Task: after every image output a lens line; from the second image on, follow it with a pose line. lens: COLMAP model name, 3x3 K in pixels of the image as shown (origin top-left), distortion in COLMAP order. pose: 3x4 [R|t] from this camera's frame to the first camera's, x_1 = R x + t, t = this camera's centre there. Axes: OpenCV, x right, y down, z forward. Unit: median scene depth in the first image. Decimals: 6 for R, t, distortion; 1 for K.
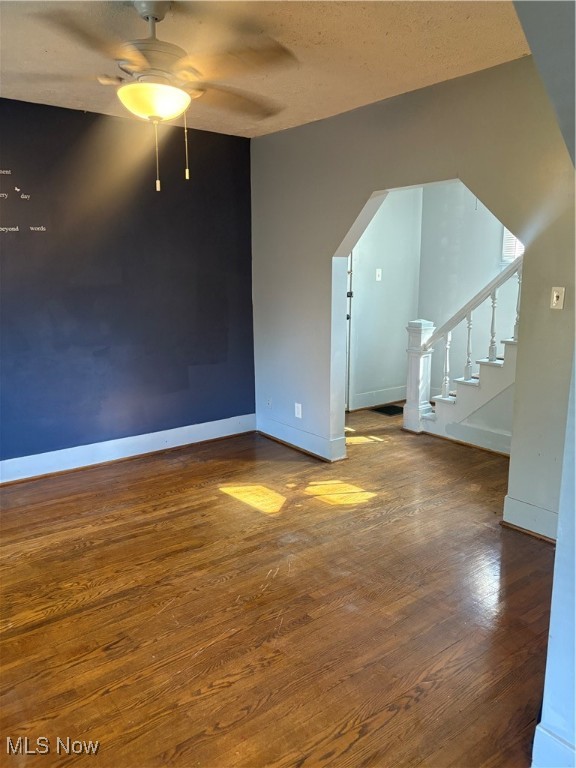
lens RADIAL K [[581.6, 0, 285.8], [0, 581.6, 383.5], [0, 0, 1]] dist [0.037234, -0.044471]
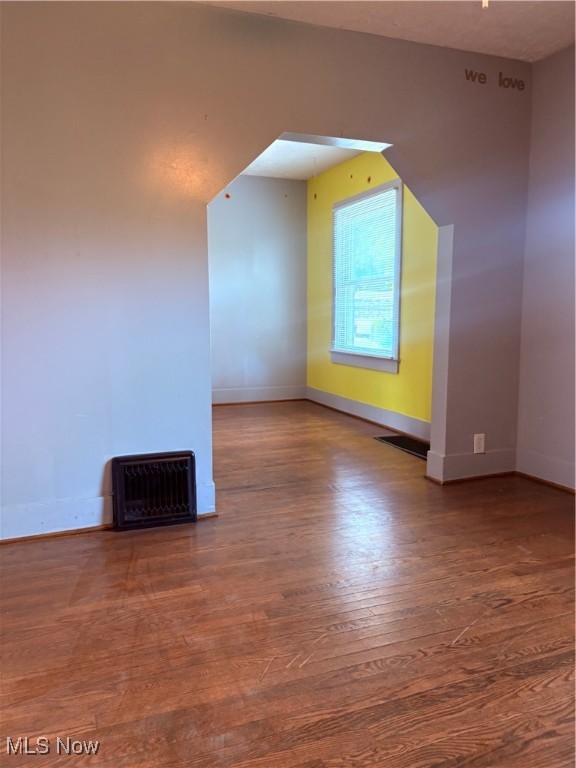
lens RADIAL K [[581.6, 0, 285.8], [0, 581.6, 383.5], [0, 0, 1]] dist [0.037234, -0.044471]
pose [[-0.959293, -0.020352, 0.281678, -0.166659], [0.062796, 0.957059, 0.283010, -0.124507], [-0.275342, 0.289178, -0.916822, 1.403865]]
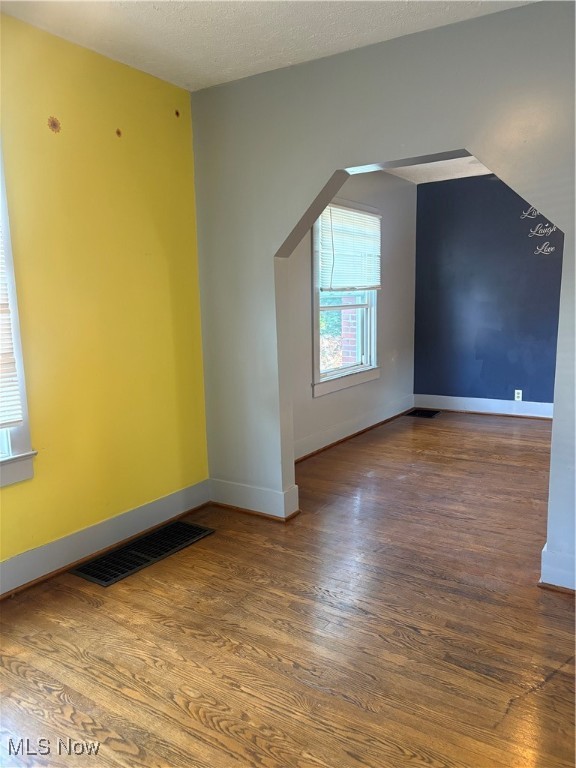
lens RADIAL K [[581.6, 0, 285.8], [0, 581.6, 383.5], [0, 0, 1]] dist [0.037234, -0.044471]
pose [[0.326019, 0.145833, -0.934047, 0.950036], [-0.155111, 0.982892, 0.099319, 0.049351], [0.932552, 0.112501, 0.343061, -0.198838]]
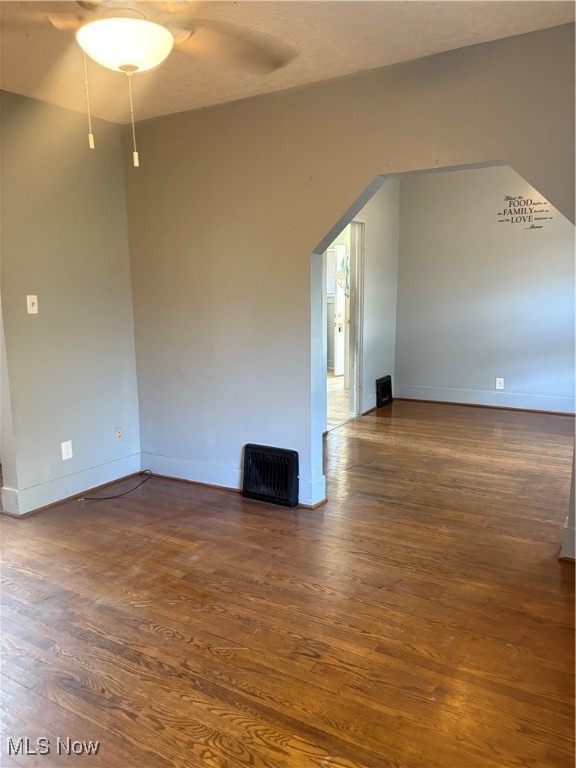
lens RADIAL K [[588.1, 0, 288.0], [0, 588.1, 384.0], [0, 0, 1]] dist [0.035744, -0.000843]
pose [[-0.358668, -0.142512, 0.922523, -0.861409], [0.184340, 0.958002, 0.219663, -0.158626], [-0.915083, 0.248844, -0.317333, 0.943897]]
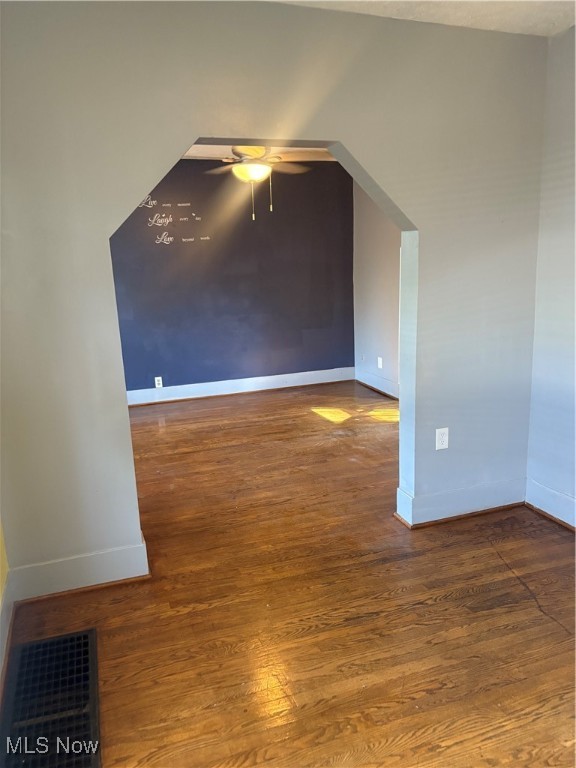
lens RADIAL K [[575.0, 0, 280.2], [0, 575.0, 392.8], [0, 0, 1]] dist [0.025697, -0.047488]
pose [[0.947524, 0.042825, -0.316802, 0.367072], [-0.029940, 0.998519, 0.045431, 0.098783], [0.318278, -0.033562, 0.947403, -0.557495]]
